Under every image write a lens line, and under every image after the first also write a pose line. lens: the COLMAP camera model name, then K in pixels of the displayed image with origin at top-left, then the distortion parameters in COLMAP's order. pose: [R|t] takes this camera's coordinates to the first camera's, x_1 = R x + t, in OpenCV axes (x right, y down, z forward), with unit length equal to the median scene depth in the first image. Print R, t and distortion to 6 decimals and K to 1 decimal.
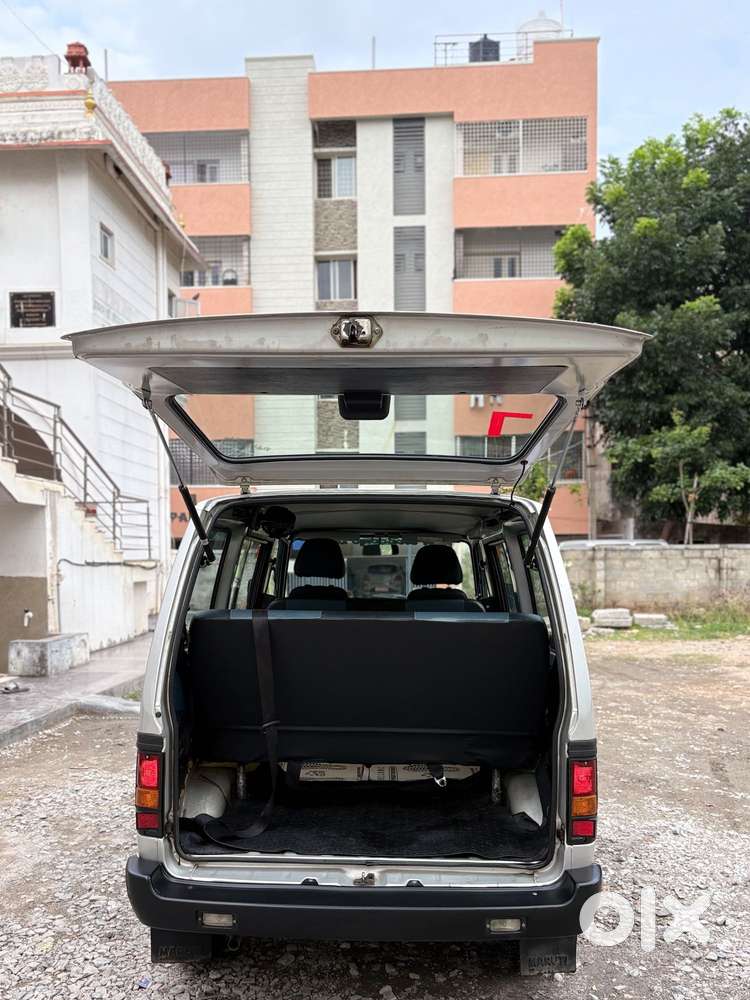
lens RADIAL K [[948.3, 0, 337.5], [0, 948.3, 602.2], [0, 0, 1]] dist [0.014449, 0.000000]
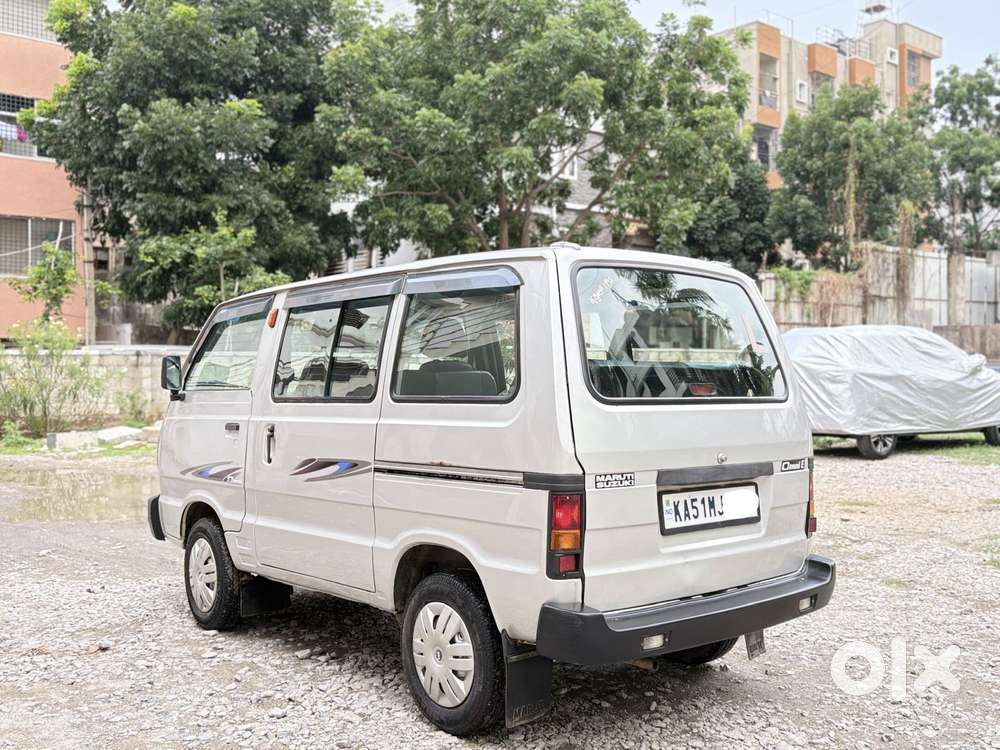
lens RADIAL K [[1044.3, 0, 513.4], [0, 1044.3, 368.3], [0, 0, 1]] dist [0.042277, 0.000000]
pose [[0.726939, 0.007578, 0.686660, -0.223944], [0.028847, 0.998719, -0.041561, 0.012661], [-0.686096, 0.050020, 0.725790, 0.058976]]
